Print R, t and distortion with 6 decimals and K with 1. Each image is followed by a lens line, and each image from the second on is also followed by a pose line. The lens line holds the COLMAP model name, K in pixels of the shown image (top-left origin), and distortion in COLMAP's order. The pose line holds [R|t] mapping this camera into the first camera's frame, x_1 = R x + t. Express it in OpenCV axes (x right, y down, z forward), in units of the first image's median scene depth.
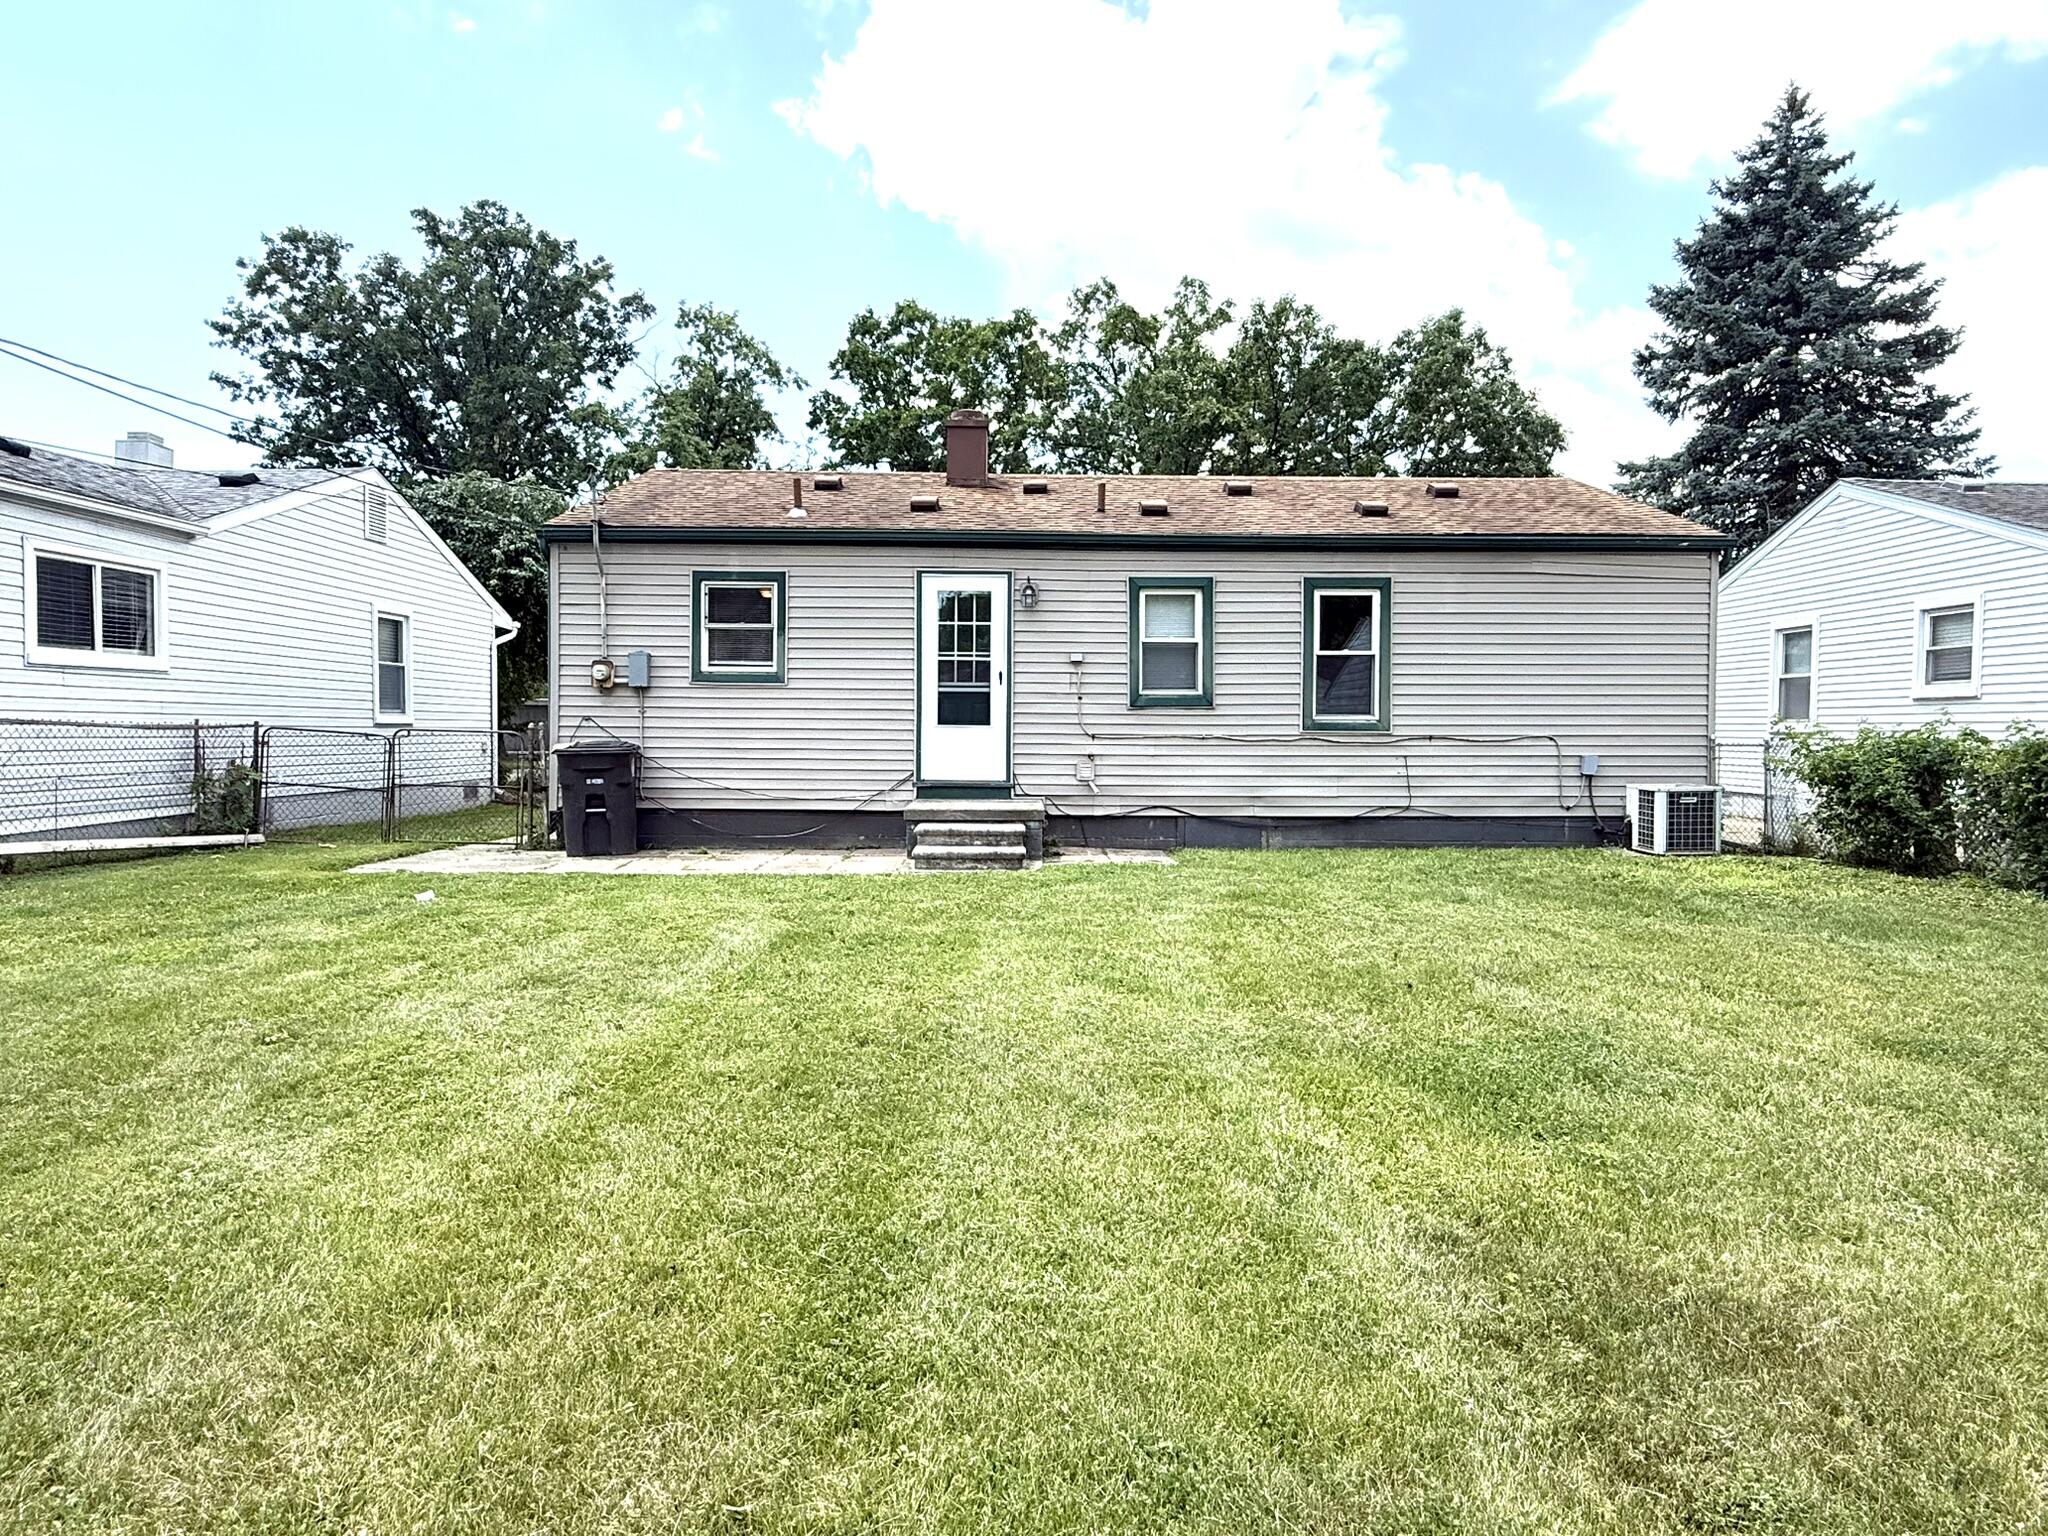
lens RADIAL K [[1146.9, 0, 1007.7], [0, 1146.9, 763.8], [0, 0, 1]] dist [0.008114, 0.000992]
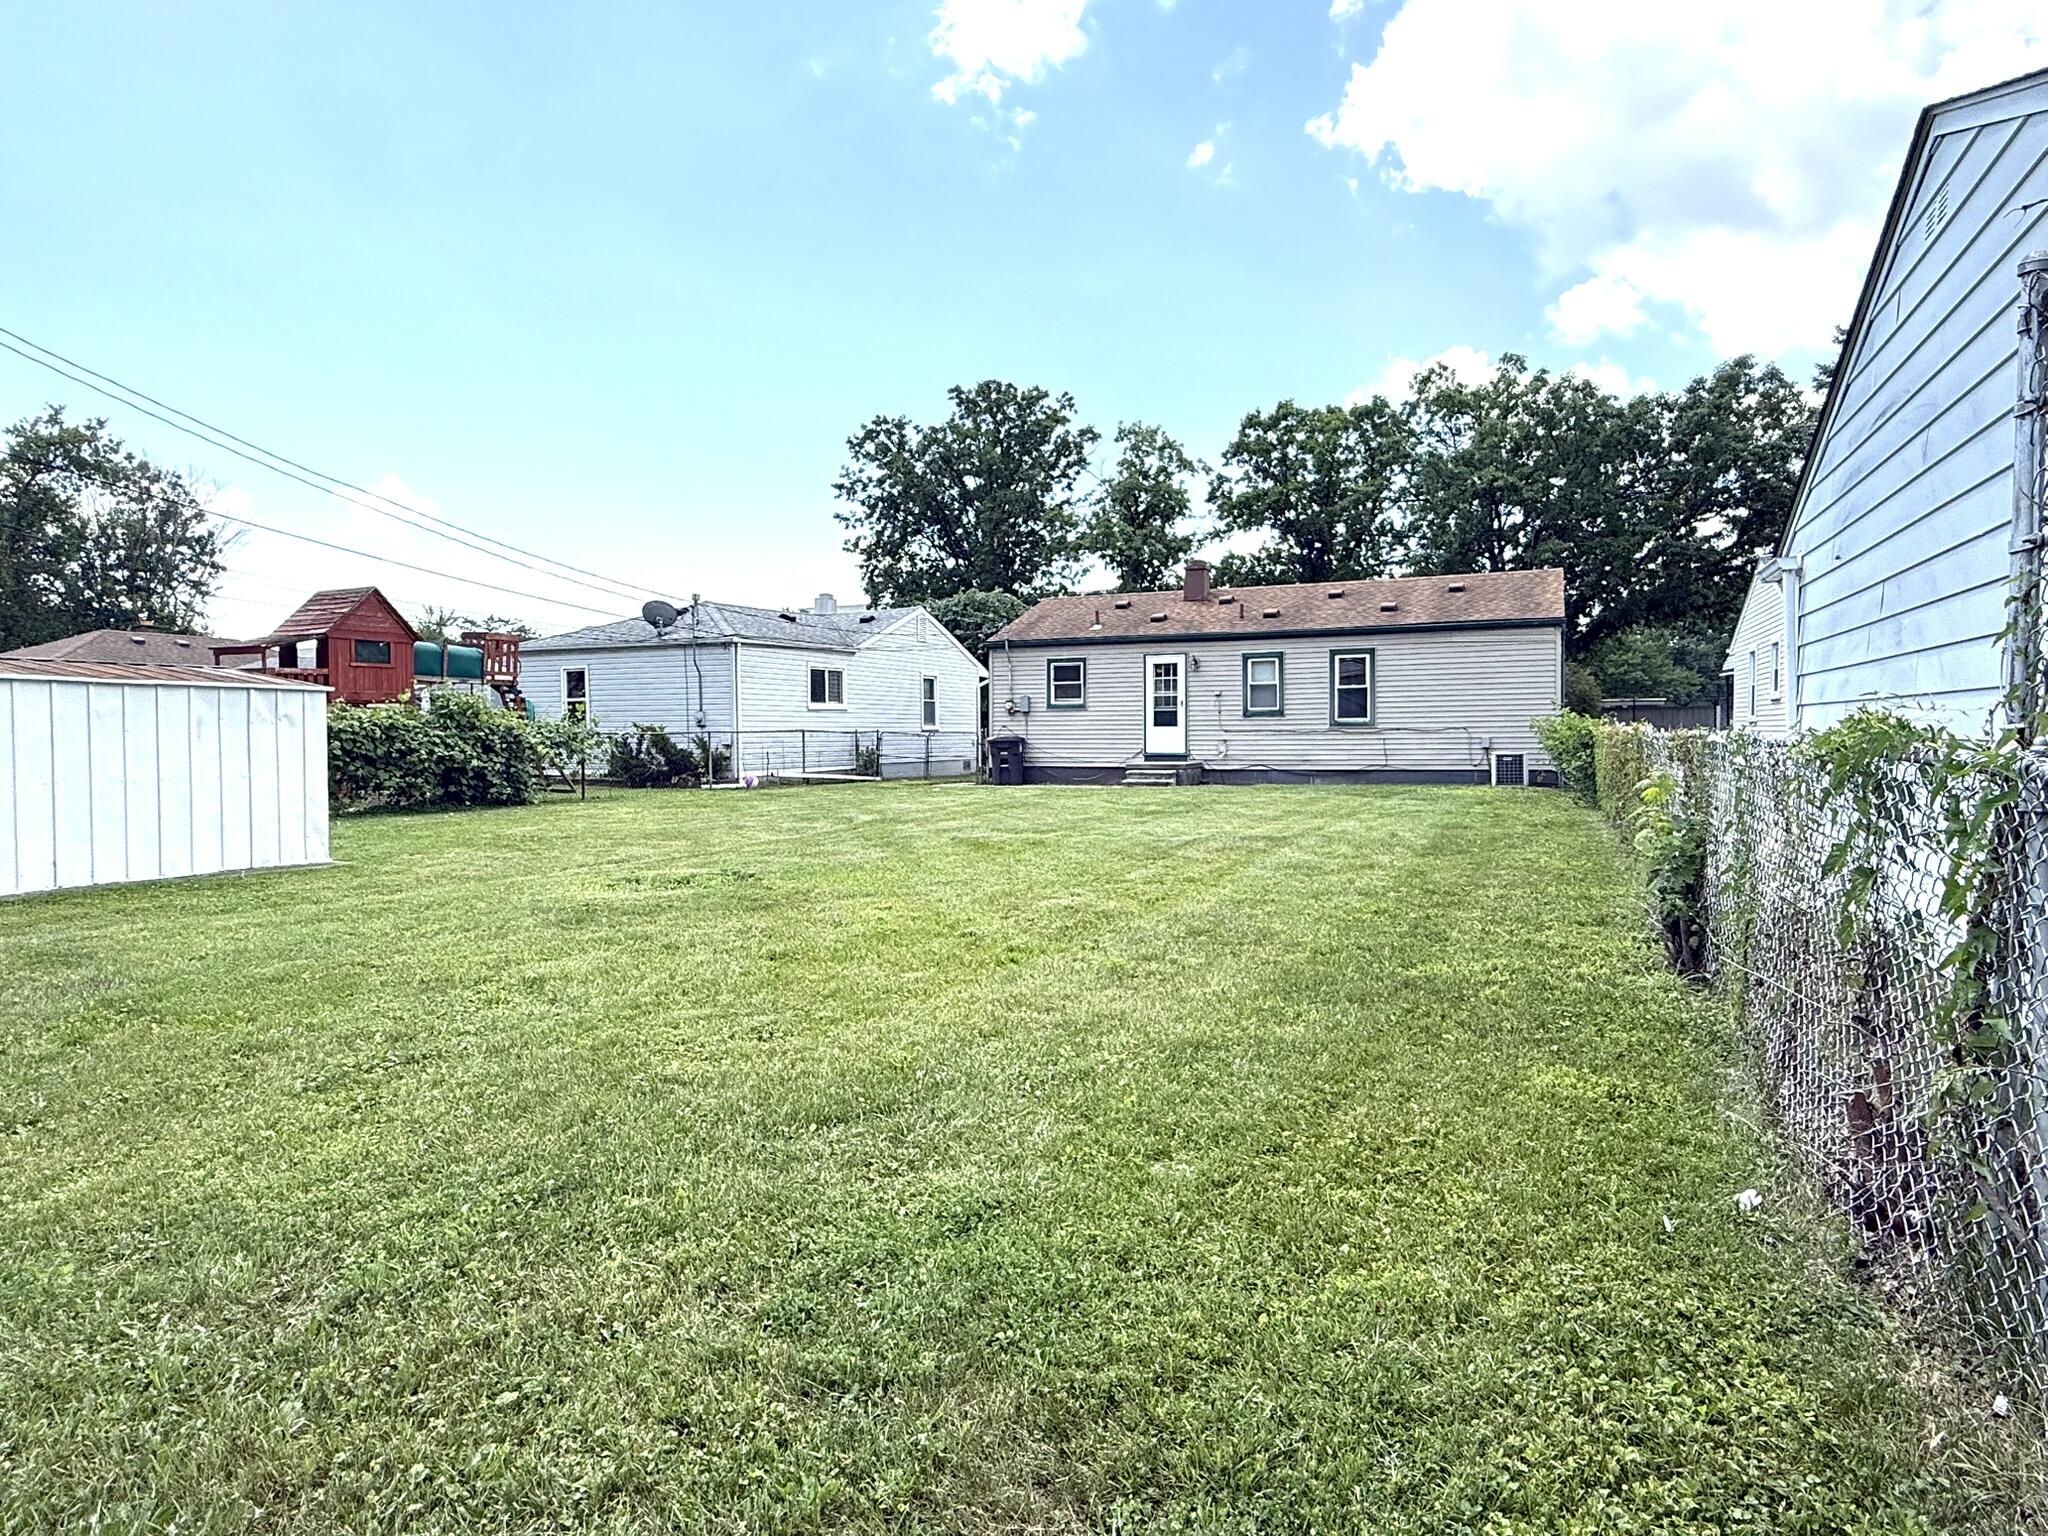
lens RADIAL K [[1146.9, 0, 1007.7], [0, 1146.9, 763.8], [0, 0, 1]] dist [0.008114, 0.000992]
pose [[0.908269, -0.002196, -0.418382, 0.575769], [-0.000123, 0.999985, -0.005516, 0.046250], [0.418387, 0.005062, 0.908255, -1.027992]]
